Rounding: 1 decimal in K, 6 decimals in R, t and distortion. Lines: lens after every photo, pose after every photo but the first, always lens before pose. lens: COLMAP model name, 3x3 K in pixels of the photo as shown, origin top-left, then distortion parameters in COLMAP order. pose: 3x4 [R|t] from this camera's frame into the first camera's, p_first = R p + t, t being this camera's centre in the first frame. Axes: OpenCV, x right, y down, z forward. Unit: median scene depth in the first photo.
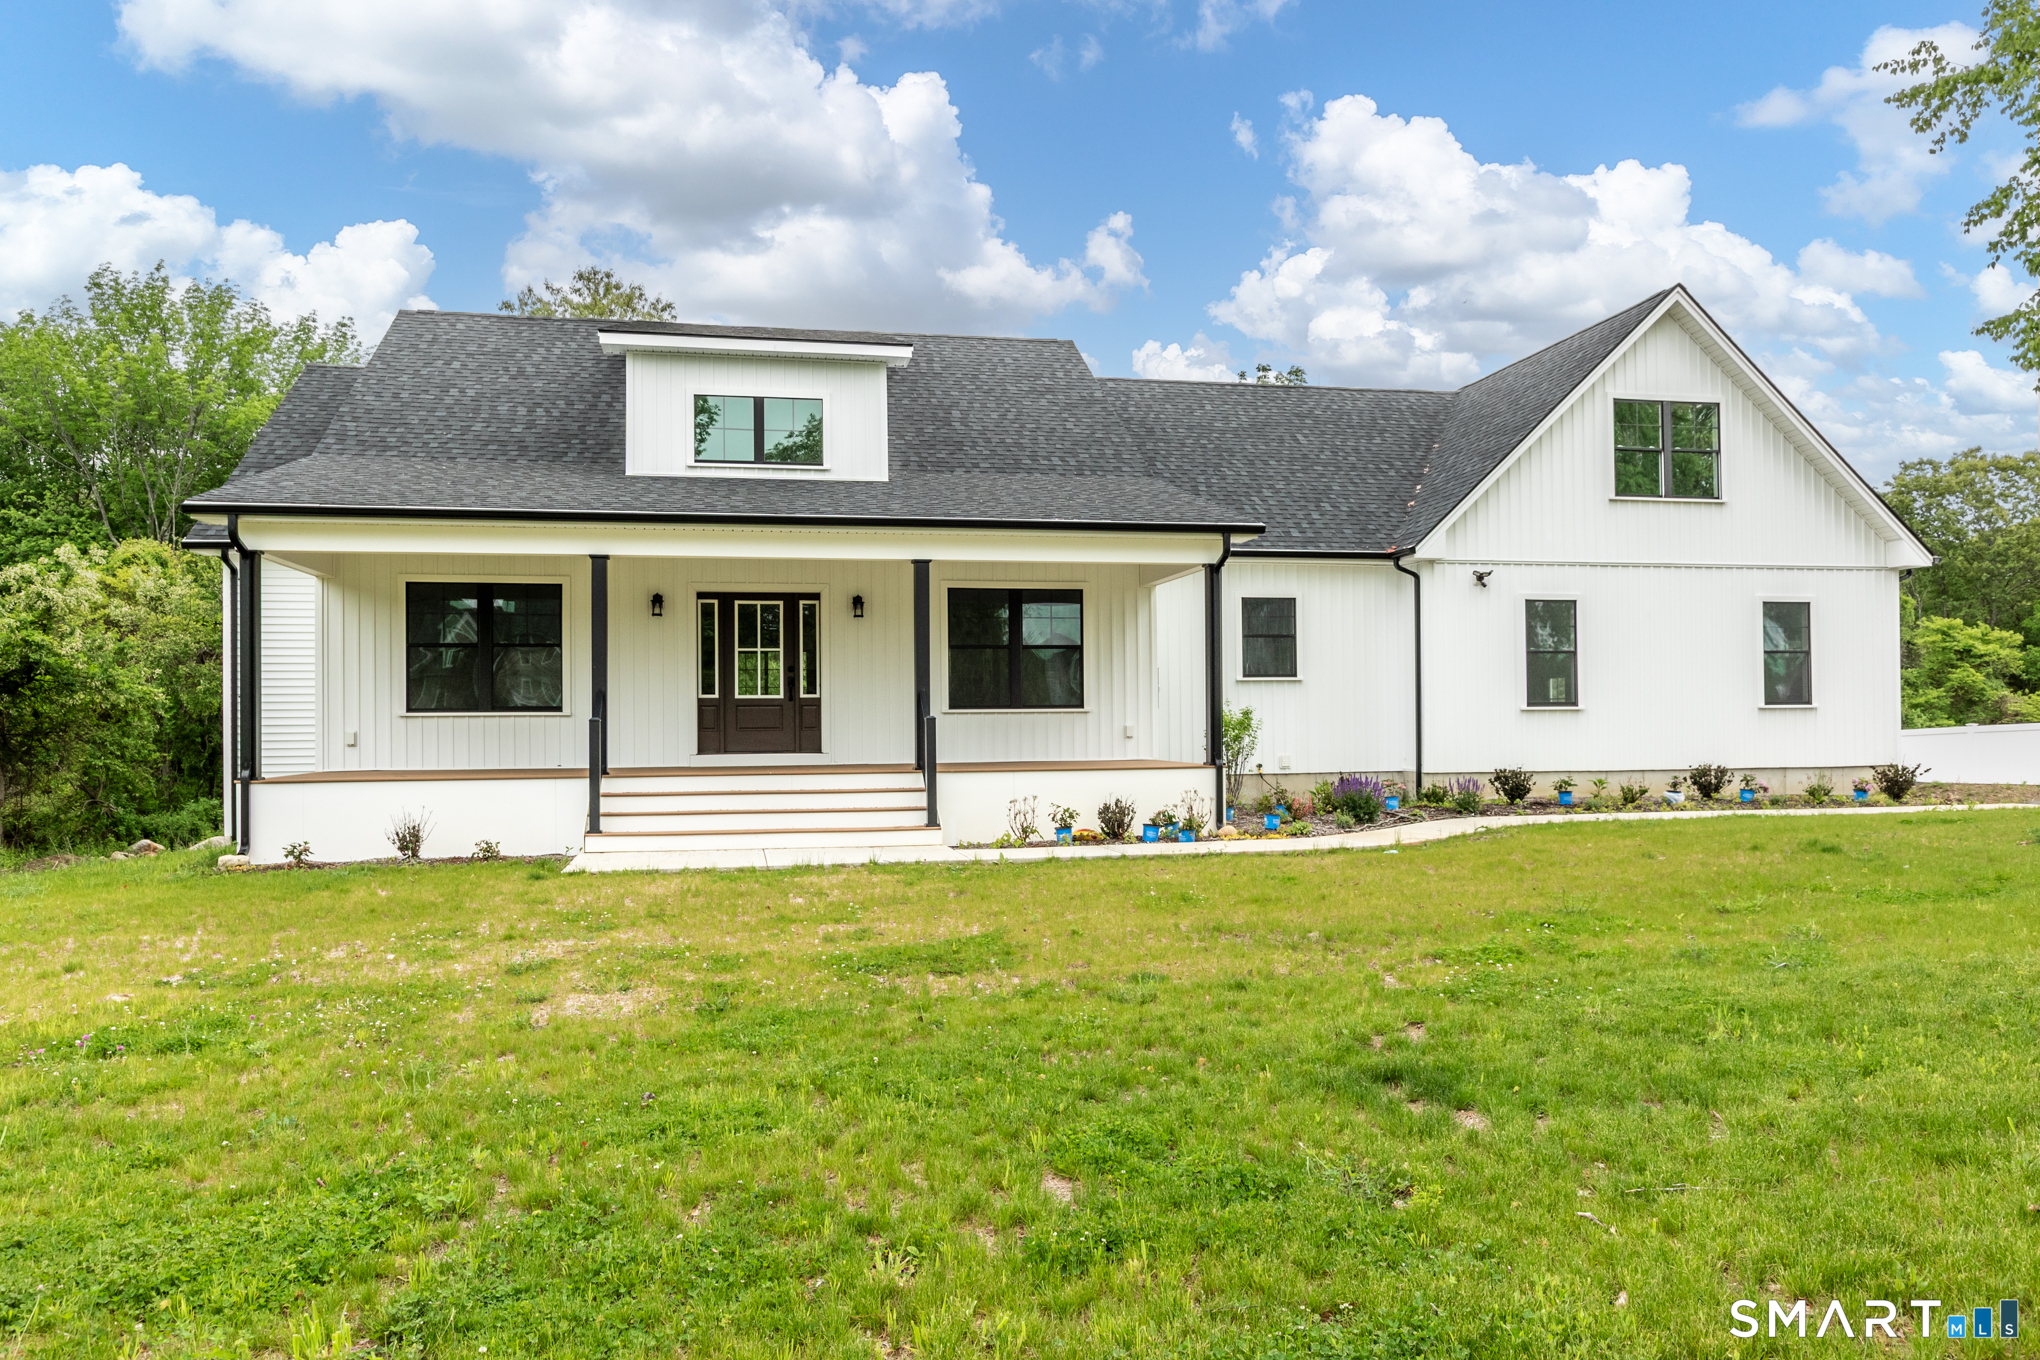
lens RADIAL K [[1343.5, 0, 1028.7], [0, 1343.5, 693.9], [0, 0, 1]] dist [-0.001995, -0.007566]
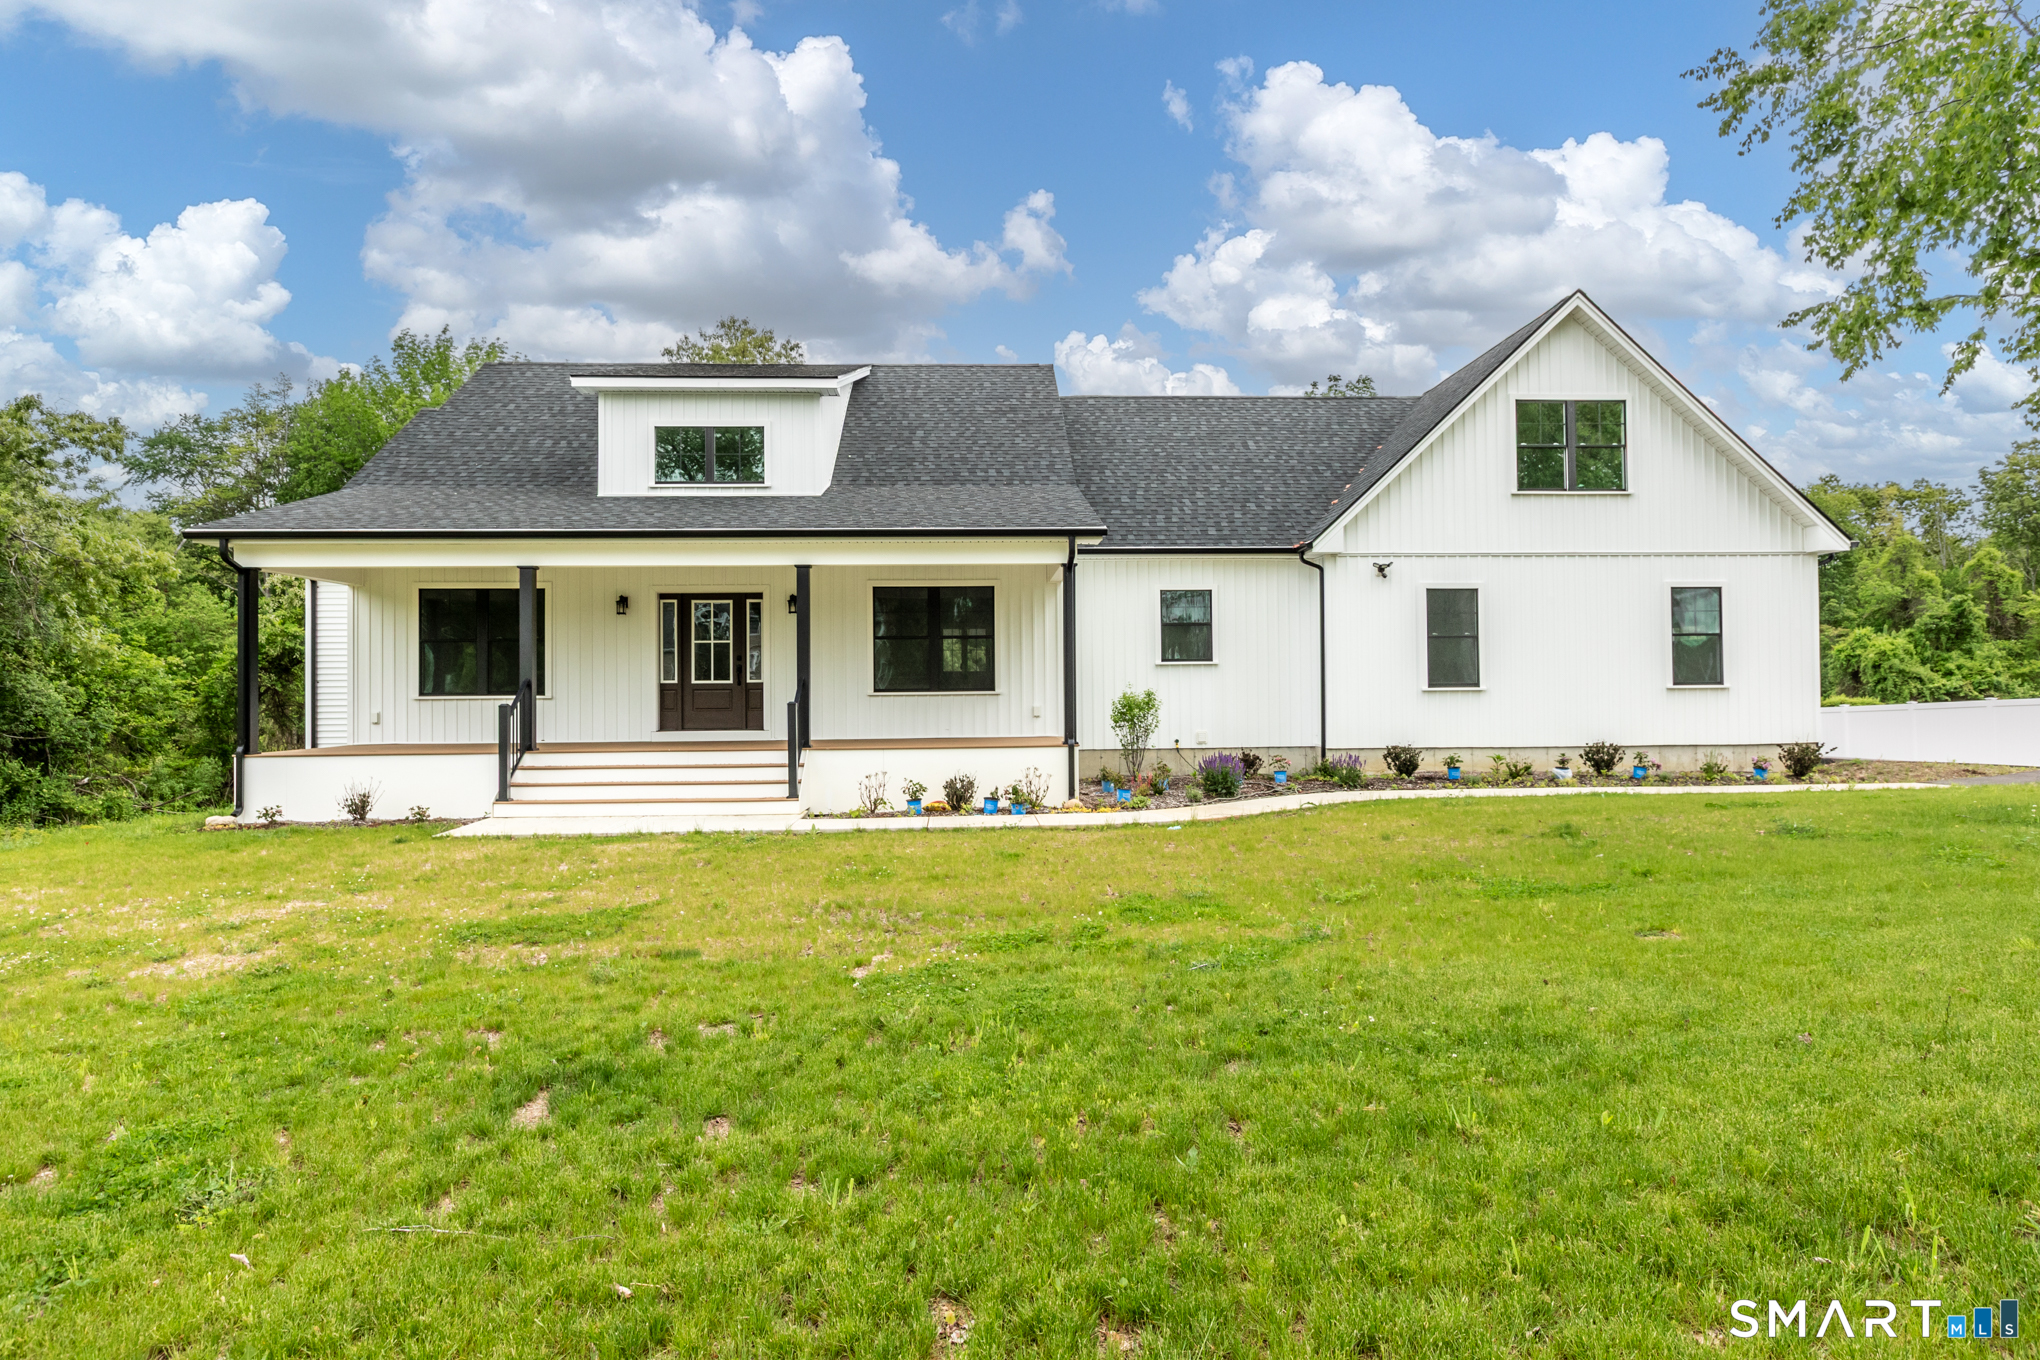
lens RADIAL K [[1155.5, 0, 1018.9], [0, 1155.5, 660.3], [0, 0, 1]] dist [-0.005259, 0.001300]
pose [[0.990270, -0.004492, -0.139089, 0.180710], [0.003748, 0.999977, -0.005611, -0.008897], [0.139112, 0.005035, 0.990264, 0.035076]]
